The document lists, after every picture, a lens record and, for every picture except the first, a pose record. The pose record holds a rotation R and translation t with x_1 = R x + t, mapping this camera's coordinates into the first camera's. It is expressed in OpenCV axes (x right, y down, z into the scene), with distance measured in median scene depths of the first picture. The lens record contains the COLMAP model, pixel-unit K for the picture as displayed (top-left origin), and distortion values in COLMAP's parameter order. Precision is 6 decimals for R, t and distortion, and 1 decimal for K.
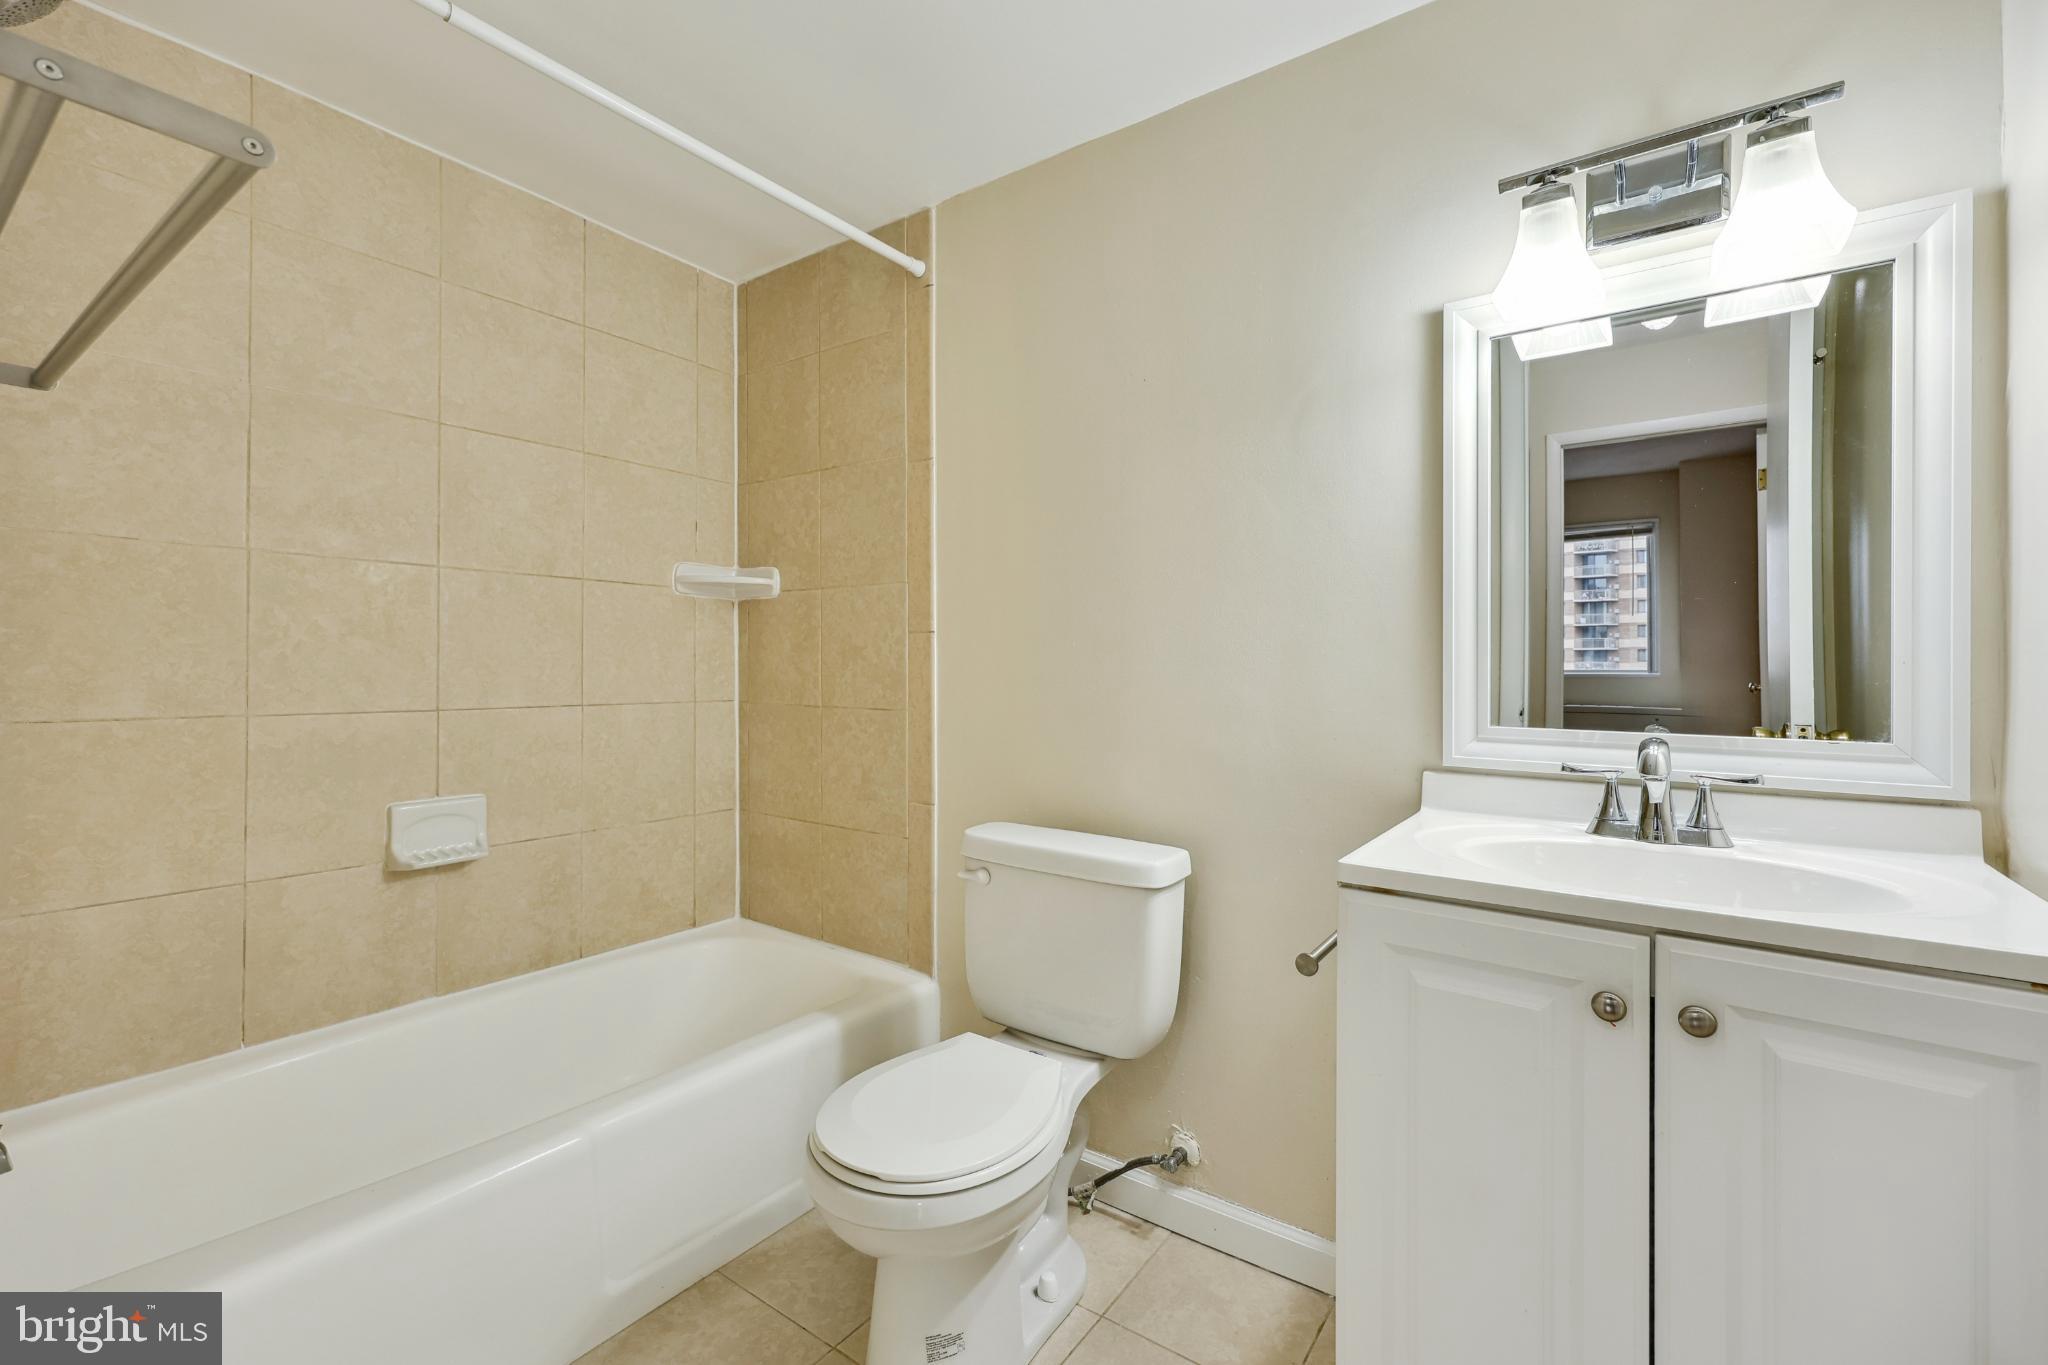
lens RADIAL K [[863.5, 0, 1025.2], [0, 863.5, 675.9], [0, 0, 1]] dist [-0.000258, -0.000100]
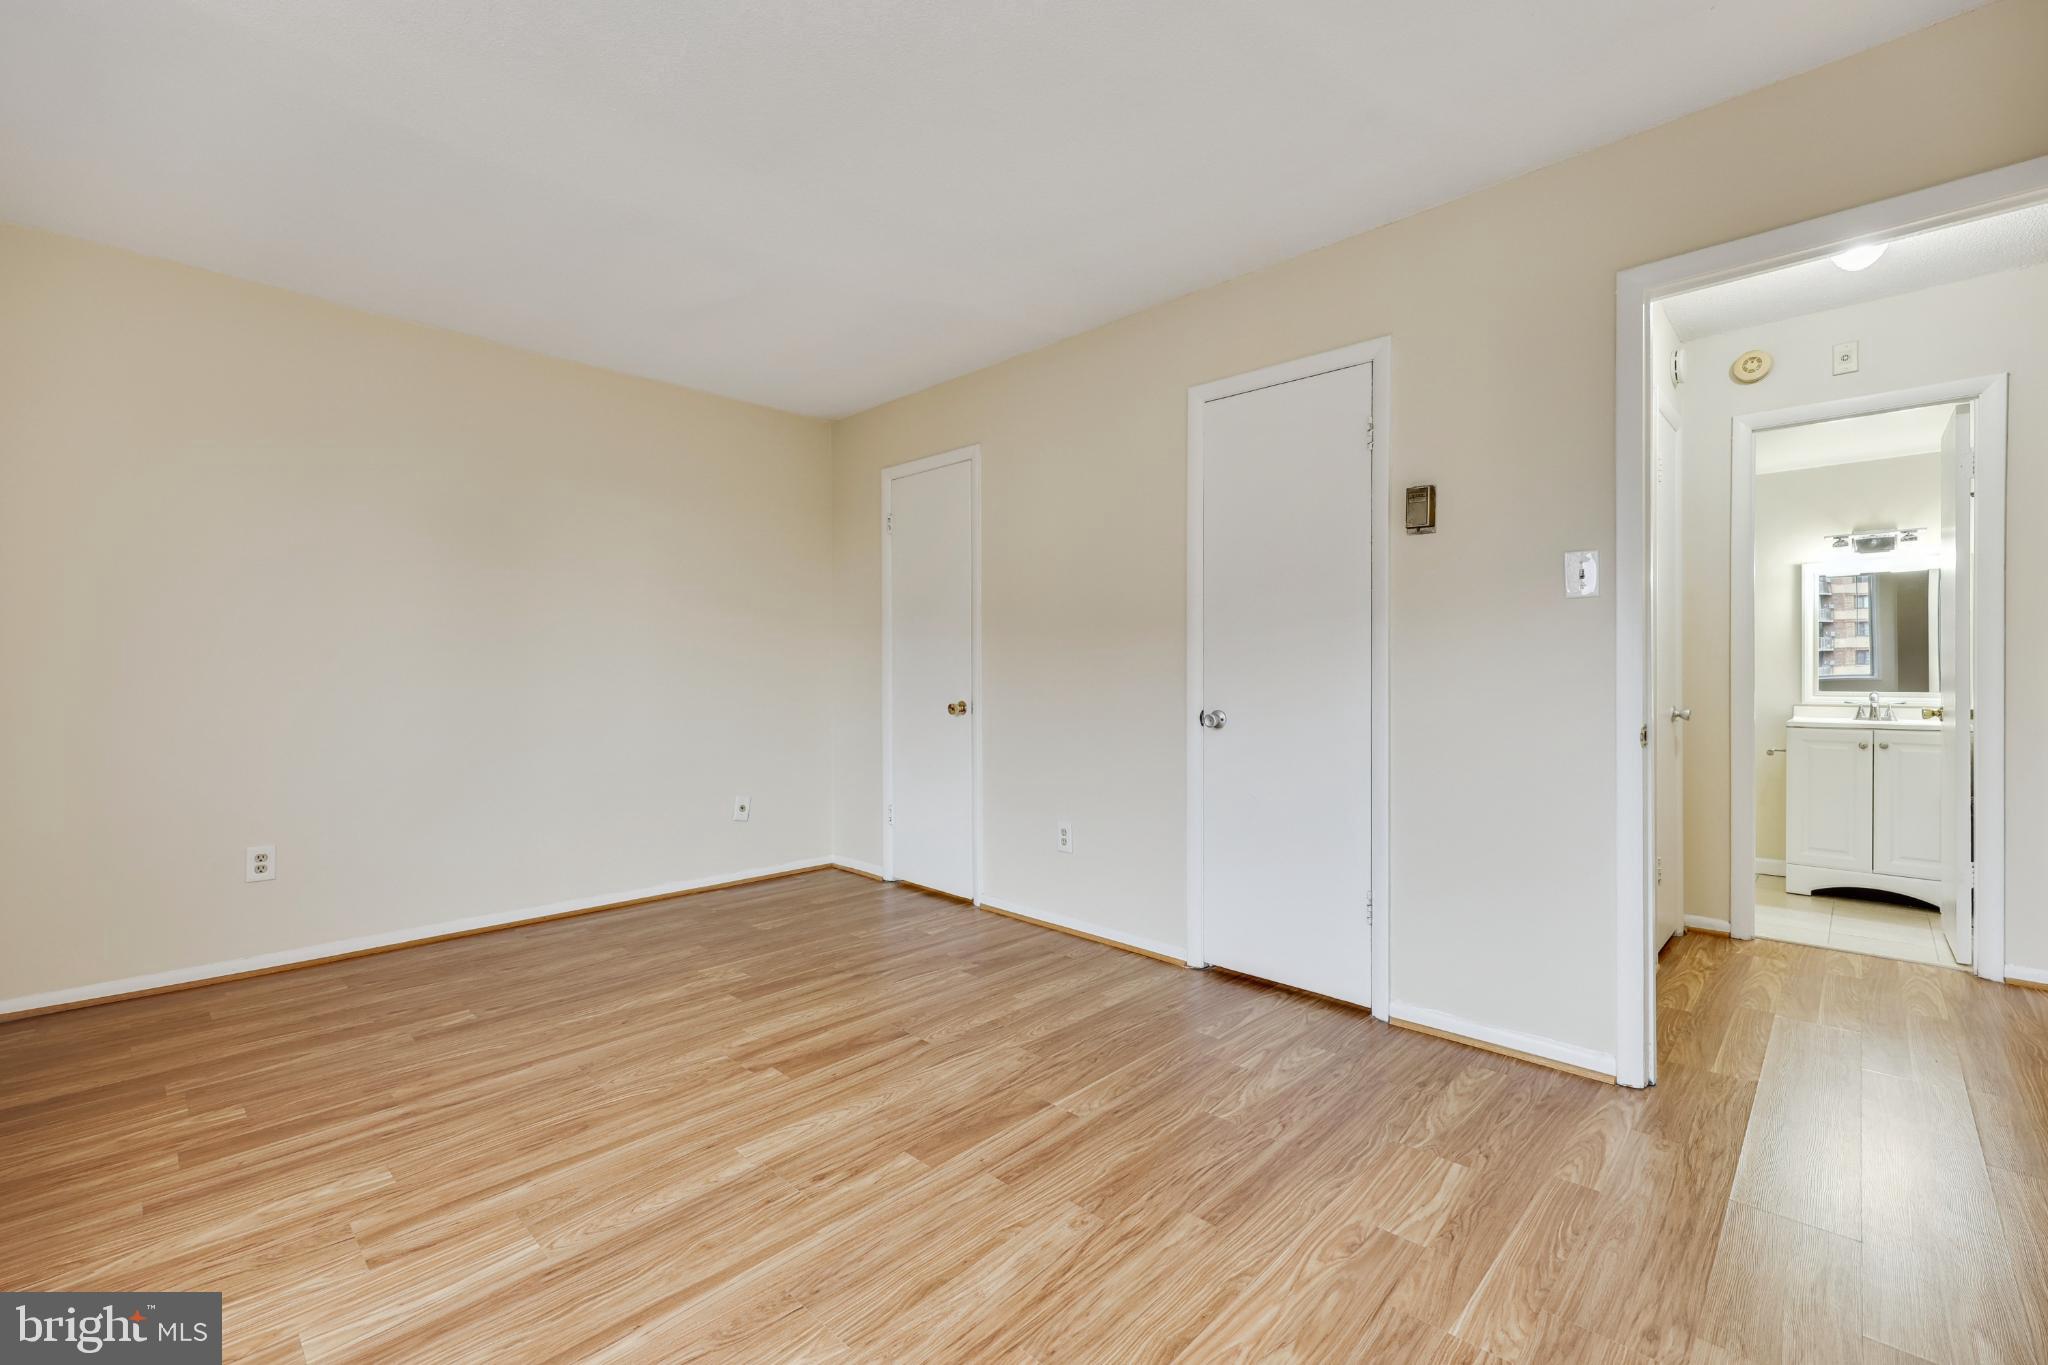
lens RADIAL K [[863.5, 0, 1025.2], [0, 863.5, 675.9], [0, 0, 1]] dist [-0.000258, -0.000100]
pose [[0.988720, 0.003499, -0.149734, -2.463931], [-0.003983, 0.999988, -0.002939, 0.023471], [0.149722, 0.003503, 0.988722, -3.408147]]
